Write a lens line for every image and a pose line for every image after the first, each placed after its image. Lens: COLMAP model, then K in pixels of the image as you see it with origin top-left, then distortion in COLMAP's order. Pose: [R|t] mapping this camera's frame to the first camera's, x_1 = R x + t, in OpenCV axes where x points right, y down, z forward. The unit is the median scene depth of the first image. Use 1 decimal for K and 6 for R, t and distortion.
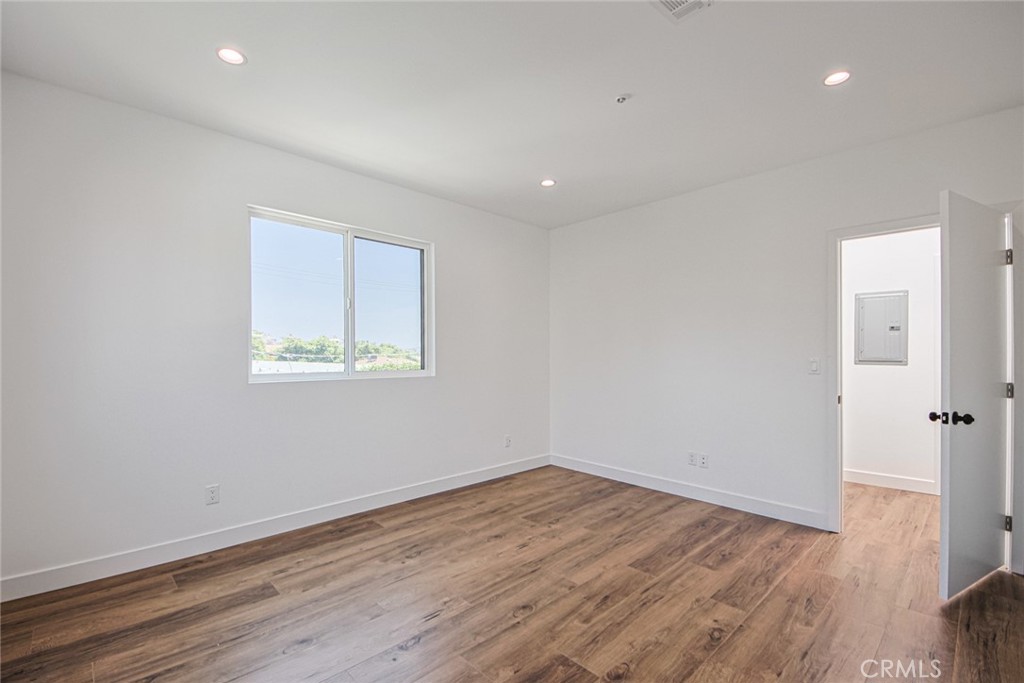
lens RADIAL K [[432.0, 0, 526.8], [0, 432.0, 346.0], [0, 0, 1]] dist [0.027802, -0.022016]
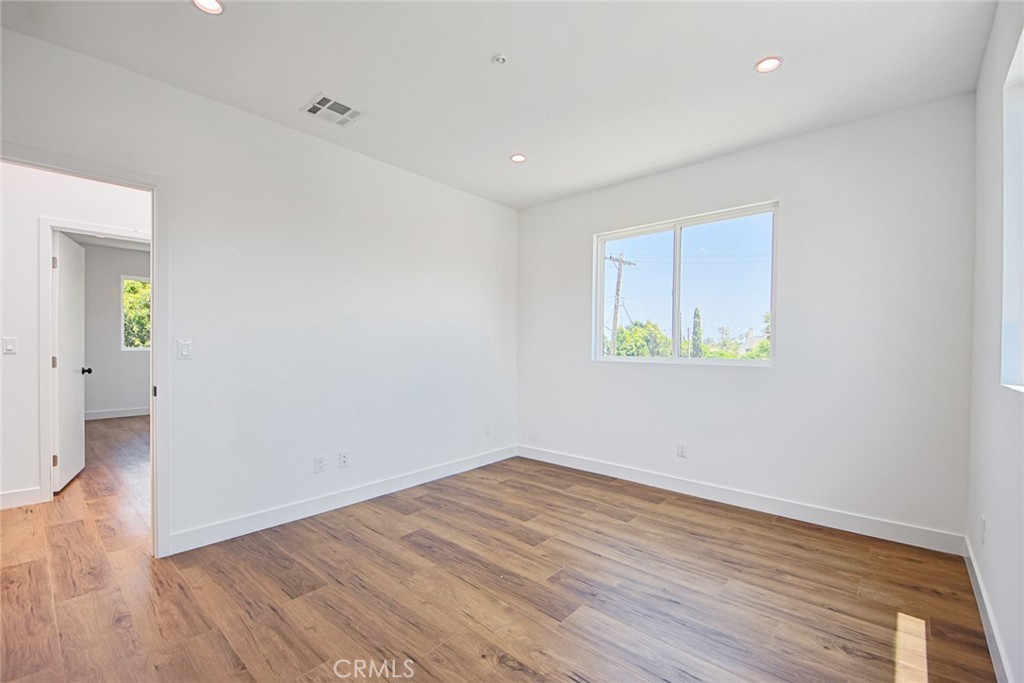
lens RADIAL K [[432.0, 0, 509.7], [0, 432.0, 346.6], [0, 0, 1]] dist [0.027802, -0.022016]
pose [[0.094718, 0.010345, -0.995450, 1.809466], [0.007872, 0.999907, 0.011140, 0.017233], [0.995473, -0.008891, 0.094628, 1.417595]]
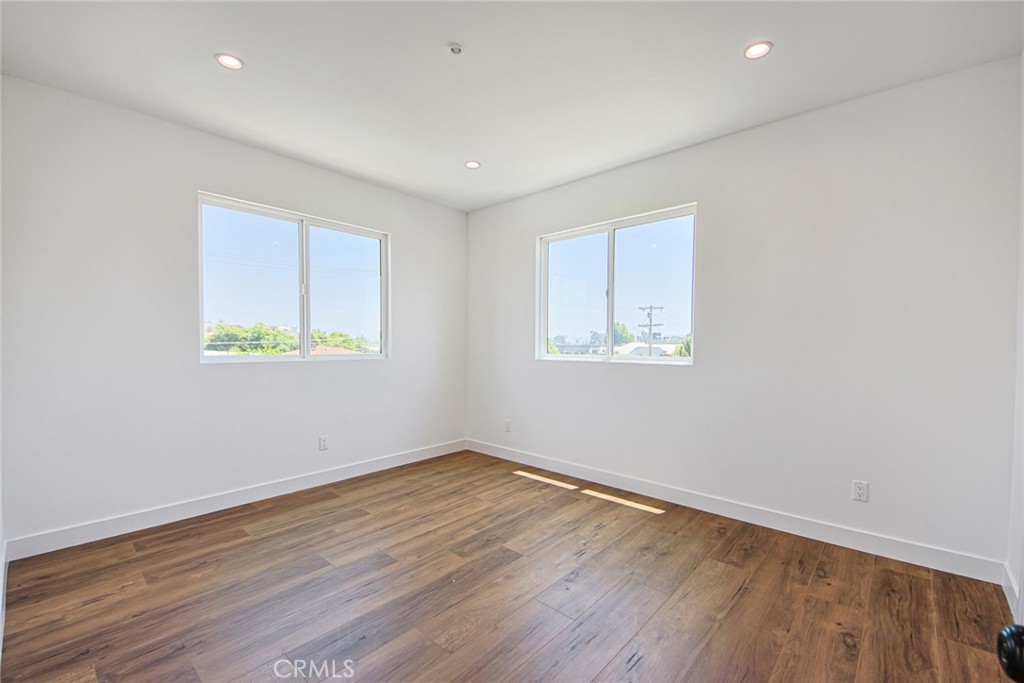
lens RADIAL K [[432.0, 0, 505.2], [0, 432.0, 338.9], [0, 0, 1]] dist [0.027802, -0.022016]
pose [[0.996665, 0.008040, 0.081200, 1.421082], [-0.008667, 0.999935, 0.007367, 0.012893], [-0.081136, -0.008047, 0.996671, 1.051100]]
